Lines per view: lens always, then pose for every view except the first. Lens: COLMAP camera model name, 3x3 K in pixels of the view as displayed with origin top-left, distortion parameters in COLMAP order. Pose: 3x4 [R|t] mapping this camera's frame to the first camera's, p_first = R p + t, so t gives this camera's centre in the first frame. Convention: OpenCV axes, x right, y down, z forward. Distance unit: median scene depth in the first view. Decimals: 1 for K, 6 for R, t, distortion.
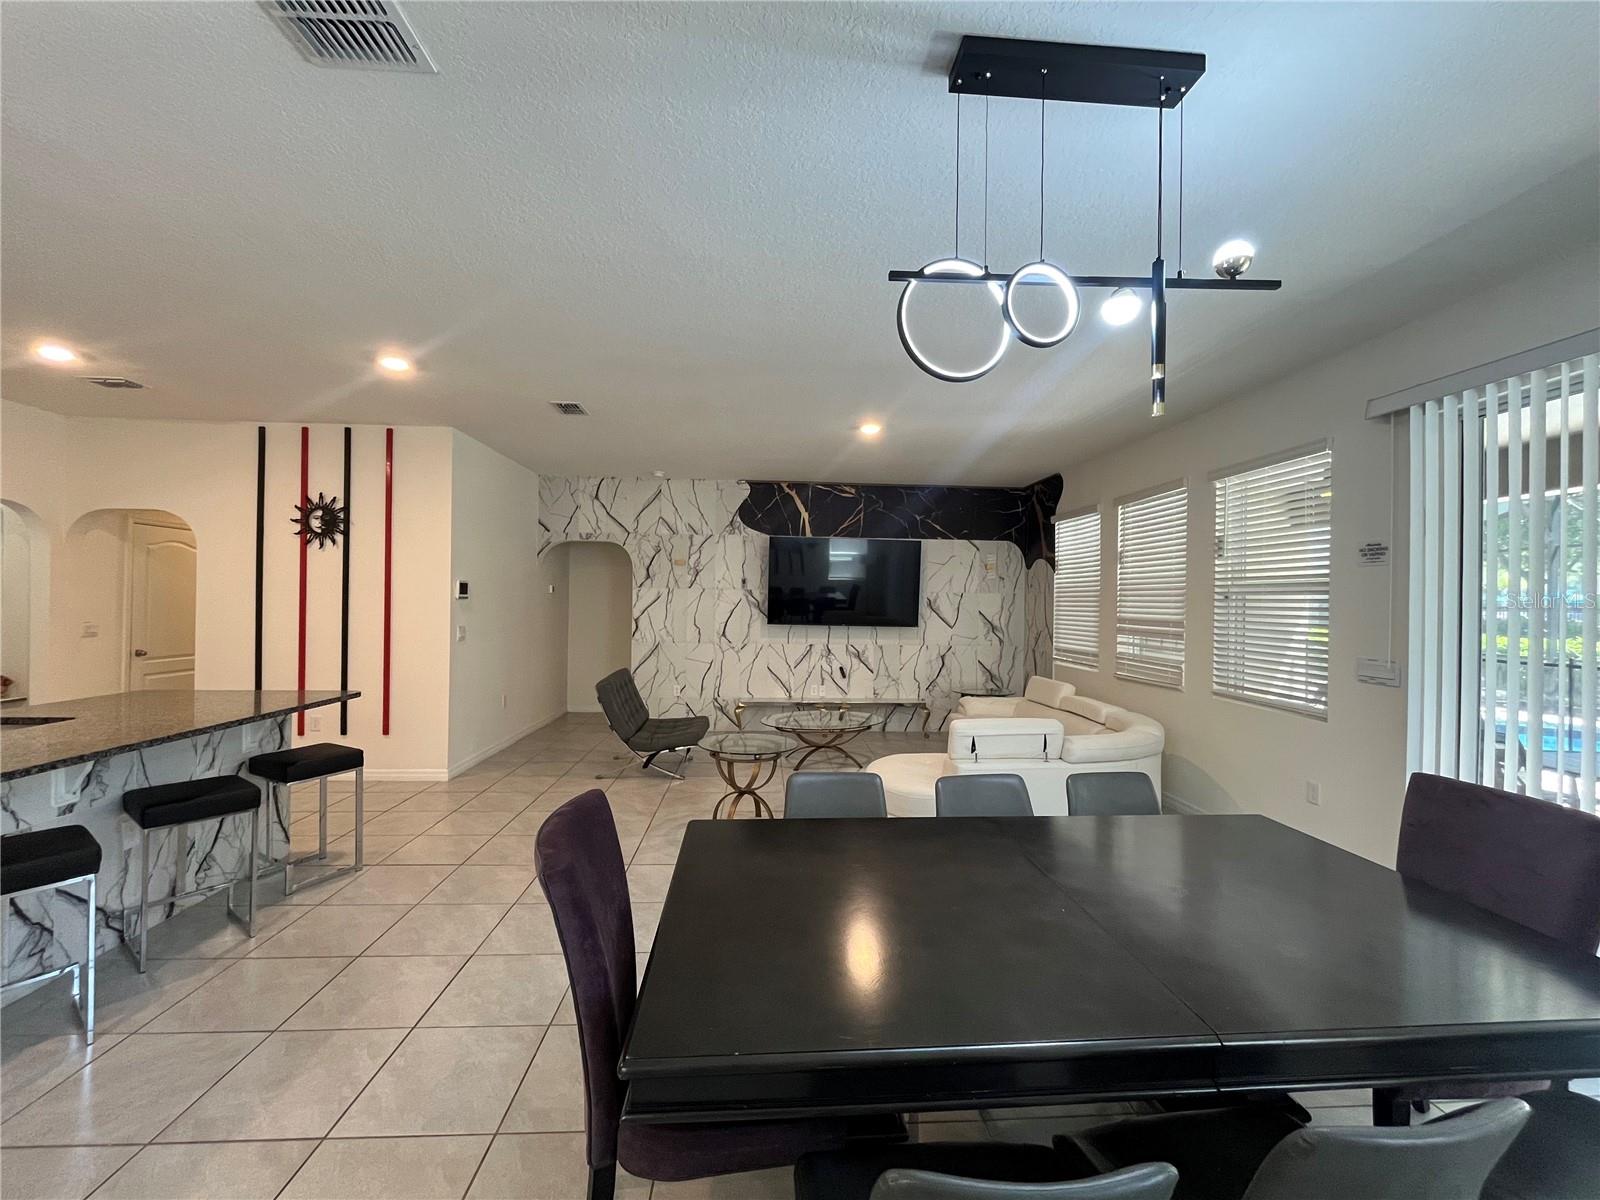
lens RADIAL K [[647.5, 0, 797.0], [0, 647.5, 596.5], [0, 0, 1]] dist [-0.003409, -0.001562]
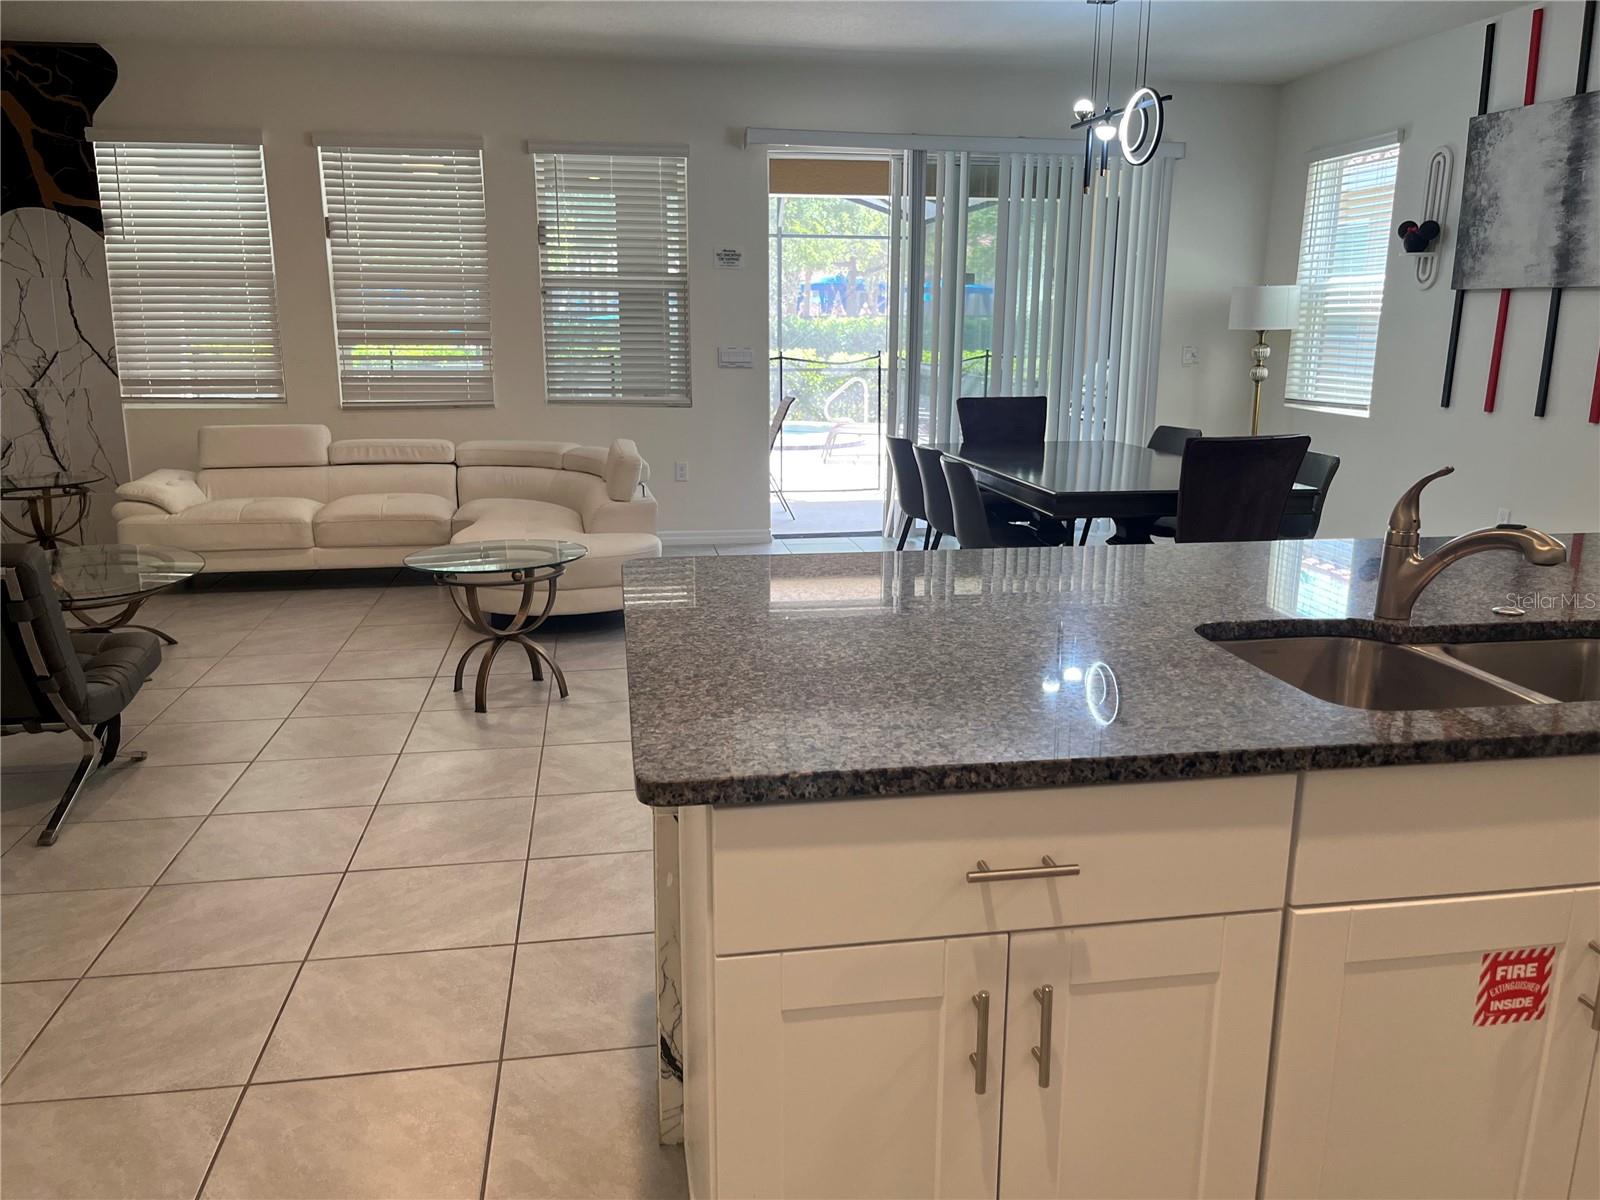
lens RADIAL K [[1214.5, 0, 815.5], [0, 1214.5, 608.1], [0, 0, 1]] dist [0.062282, -0.098292]
pose [[-0.117313, -0.242650, 0.962994, -0.669221], [-0.014215, 0.970001, 0.242684, 0.005167], [-0.992993, 0.014781, -0.117243, 0.493942]]
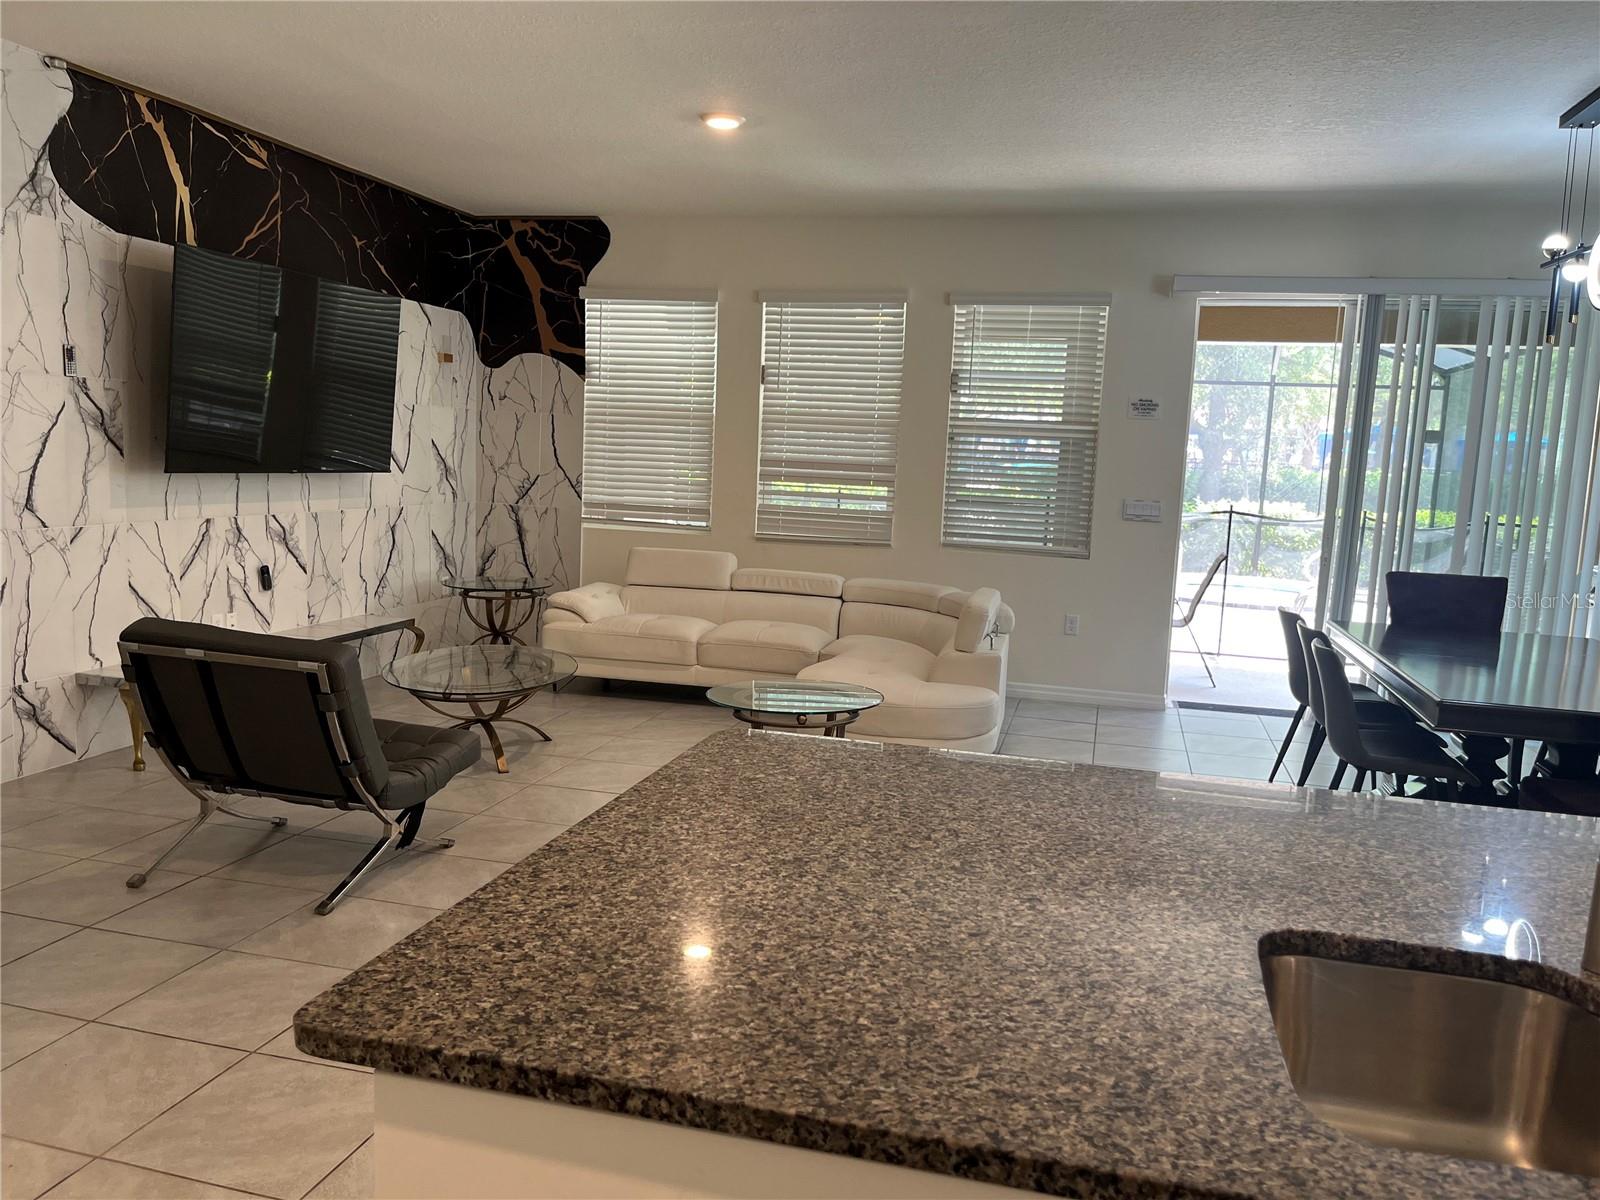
lens RADIAL K [[1214.5, 0, 812.9], [0, 1214.5, 612.7], [0, 0, 1]] dist [0.062282, -0.098292]
pose [[0.296946, -0.129706, 0.946044, -0.621360], [-0.045955, 0.987643, 0.149834, -0.002626], [-0.953788, -0.087968, 0.287316, 0.399756]]
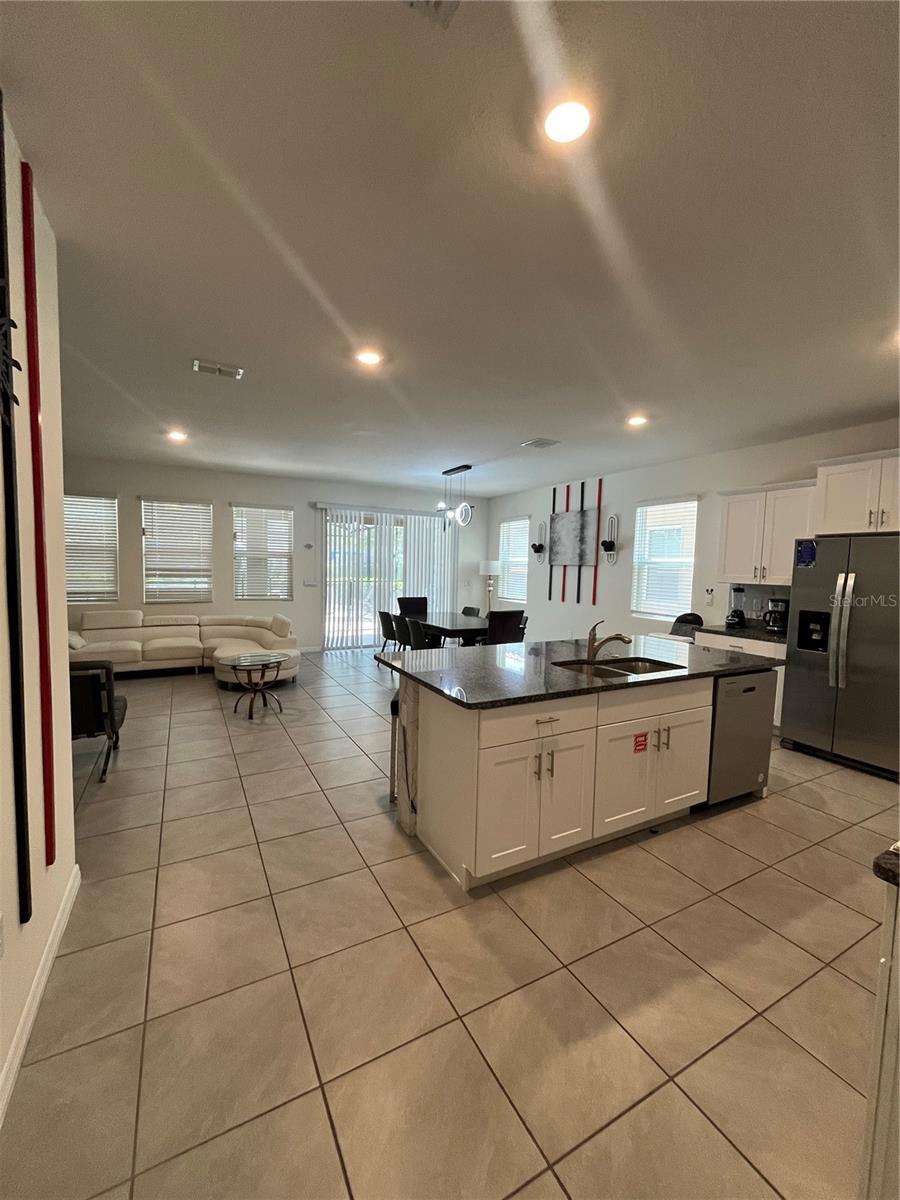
lens RADIAL K [[485.6, 0, 452.3], [0, 485.6, 598.4], [0, 0, 1]] dist [-0.003409, -0.001562]
pose [[-0.433603, -0.083559, 0.897221, -0.744216], [-0.034603, 0.996501, 0.076082, -0.008777], [-0.900439, 0.001943, -0.434977, 0.627071]]
